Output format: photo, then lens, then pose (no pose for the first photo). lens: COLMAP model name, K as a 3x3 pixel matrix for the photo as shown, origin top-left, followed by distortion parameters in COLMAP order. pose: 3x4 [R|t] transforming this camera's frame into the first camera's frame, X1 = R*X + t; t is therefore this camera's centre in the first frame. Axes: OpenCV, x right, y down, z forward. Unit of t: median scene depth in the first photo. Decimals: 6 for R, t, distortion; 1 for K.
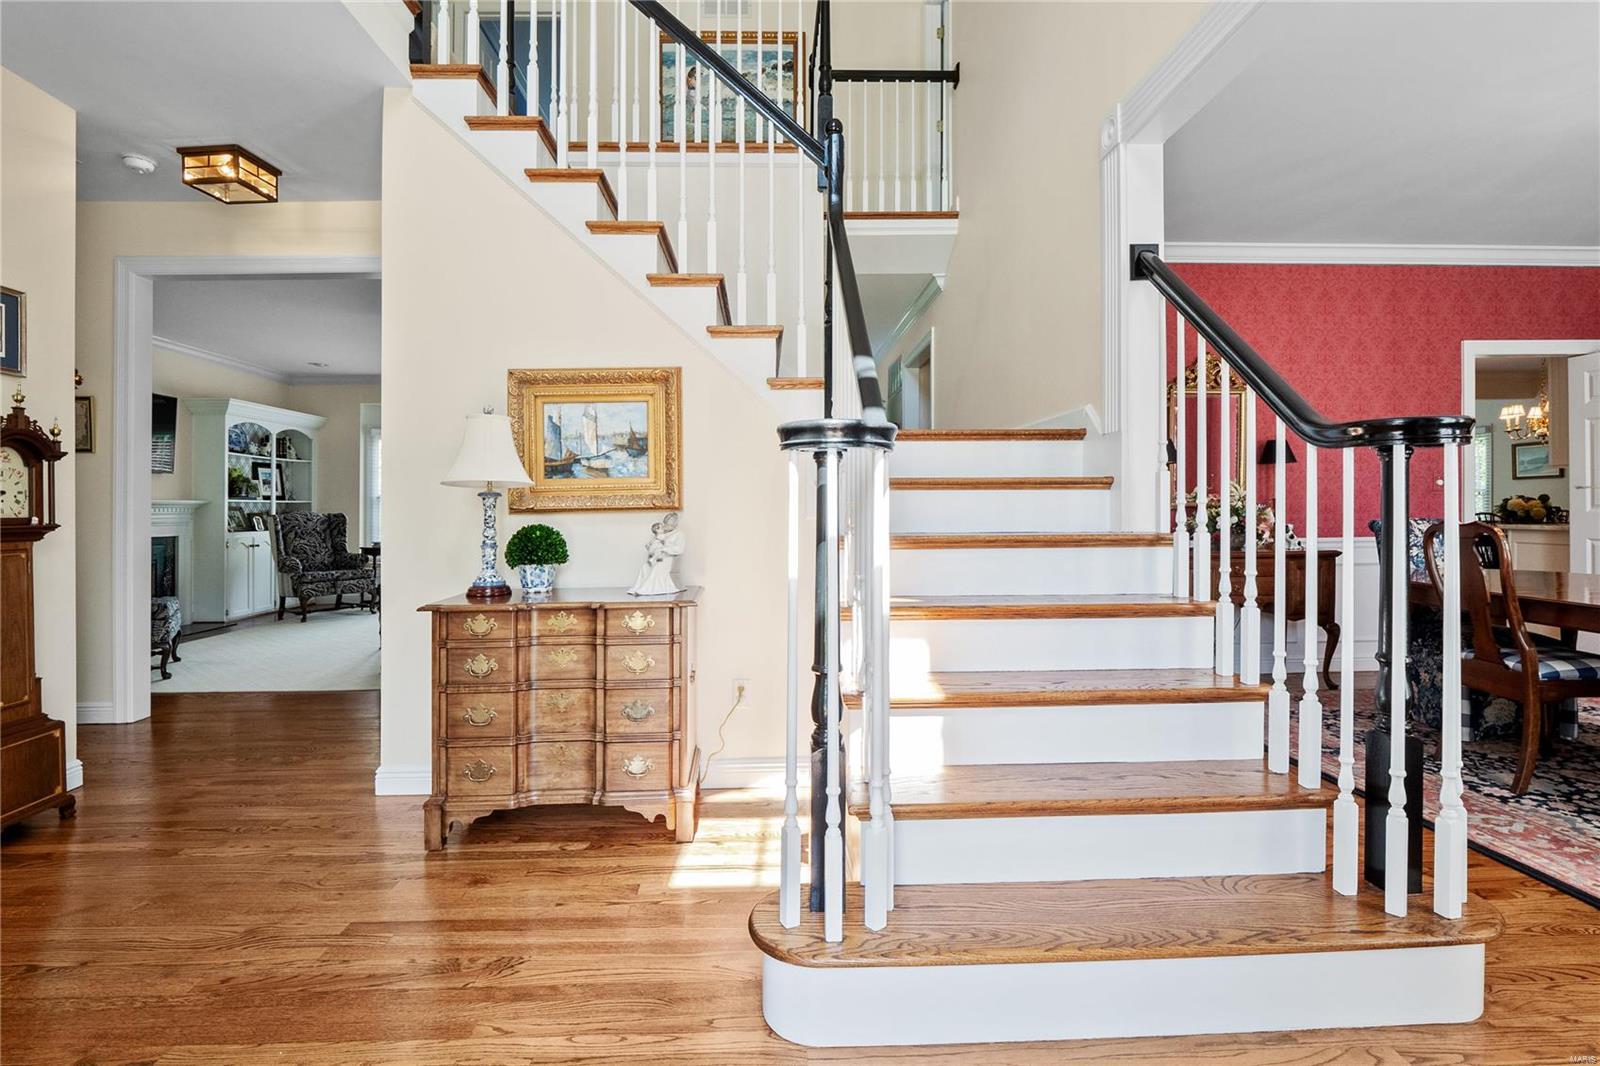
lens RADIAL K [[750.5, 0, 774.6], [0, 750.5, 506.2], [0, 0, 1]] dist [-0.000965, -0.010893]
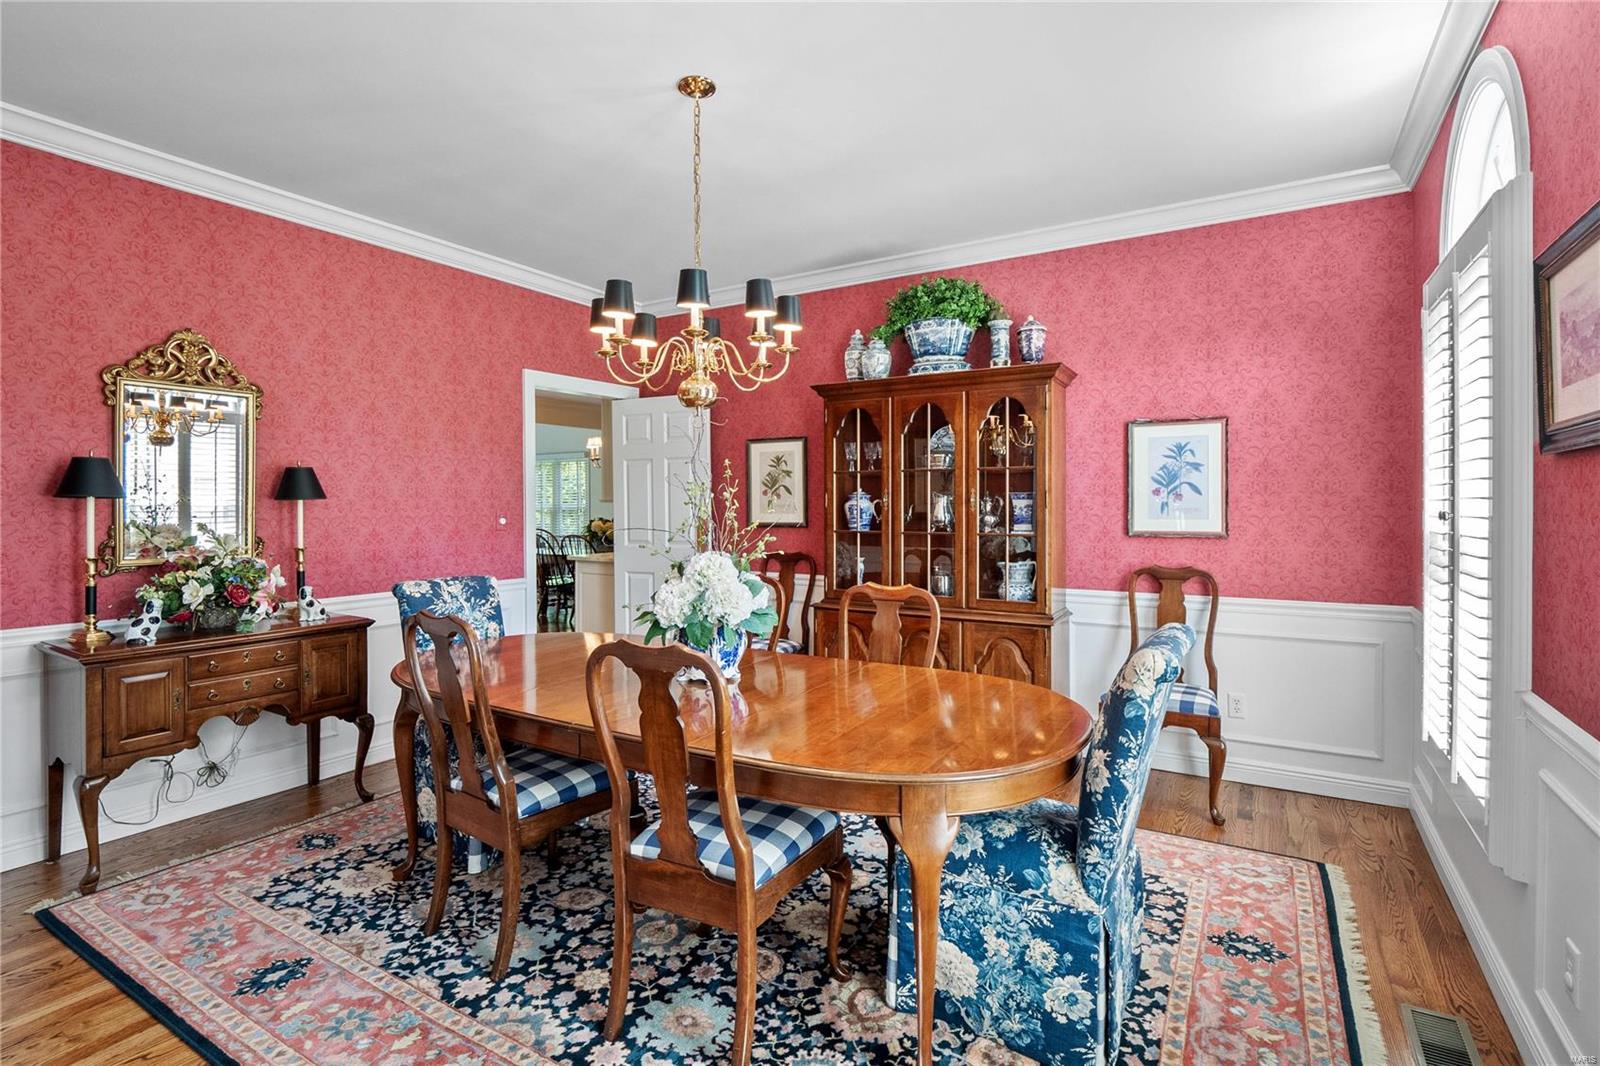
lens RADIAL K [[750.5, 0, 774.6], [0, 750.5, 506.2], [0, 0, 1]] dist [-0.000965, -0.010893]
pose [[0.566040, 0.001307, 0.824377, 0.514494], [-0.008046, 0.999960, 0.003940, -0.089008], [-0.824338, -0.008863, 0.566028, 0.325565]]
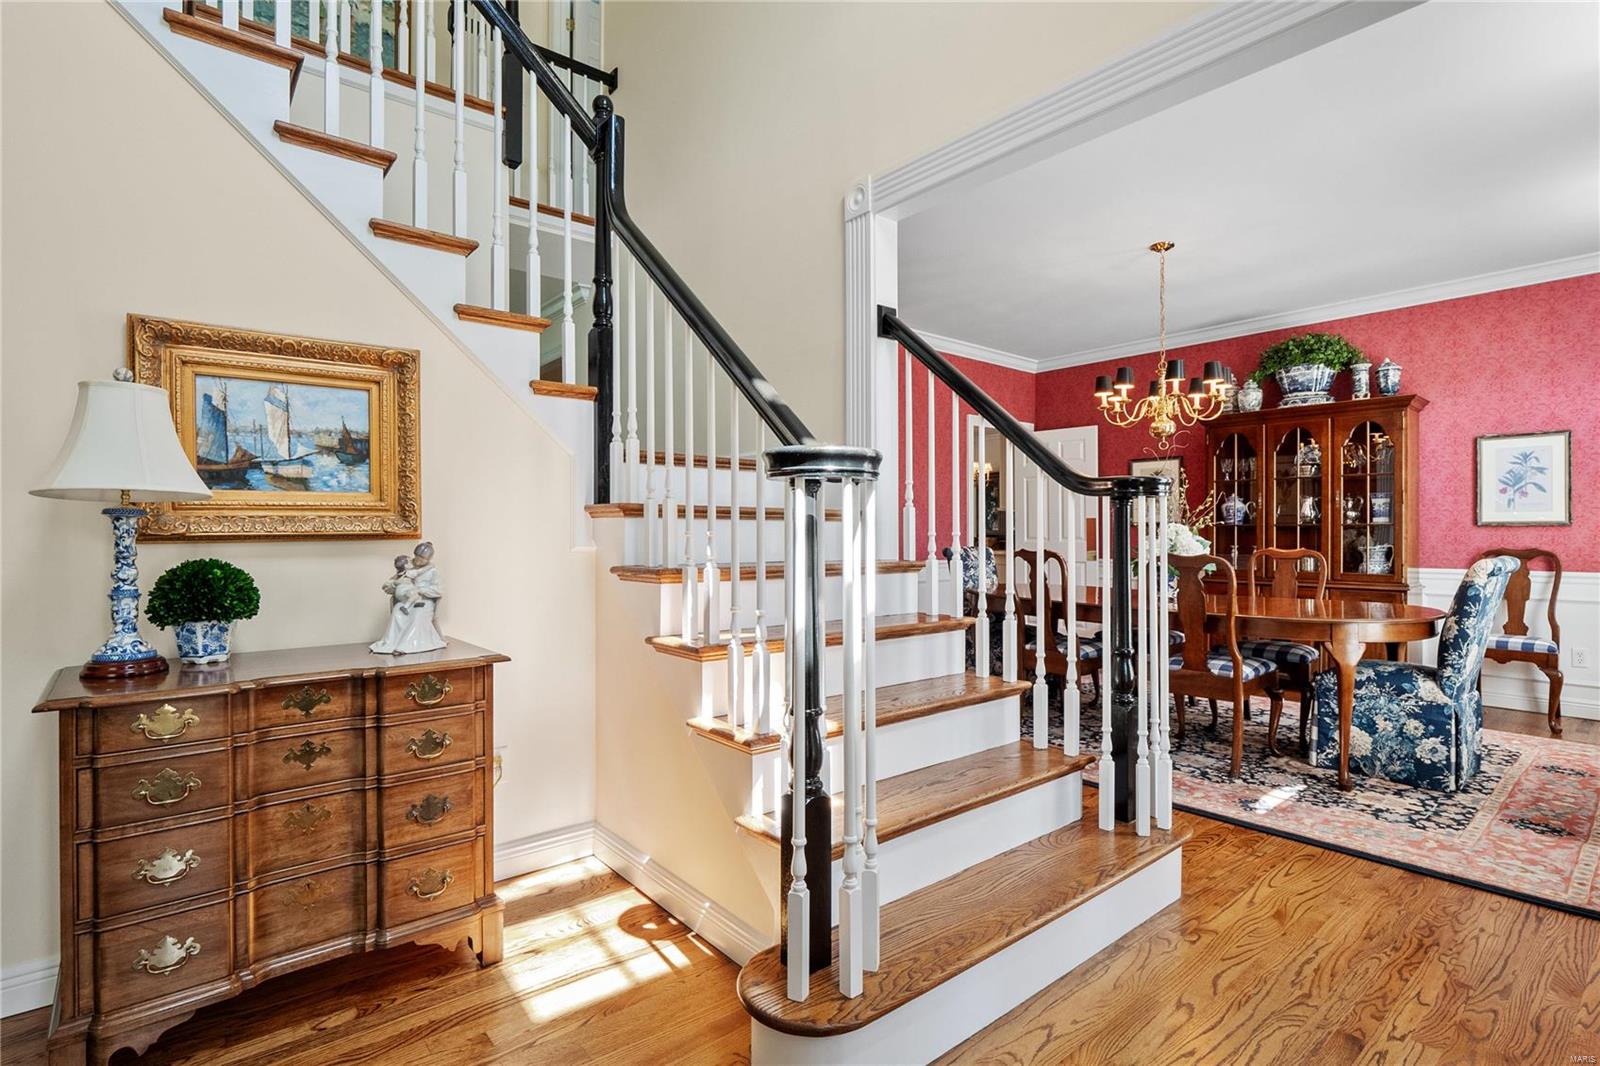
lens RADIAL K [[780.3, 0, 776.3], [0, 780.3, 534.9], [0, 0, 1]] dist [-0.013077, -0.000364]
pose [[0.788727, 0.007644, 0.614697, -0.343295], [-0.010600, 0.999943, 0.001166, -0.003033], [-0.614653, -0.007435, 0.788763, 0.161196]]
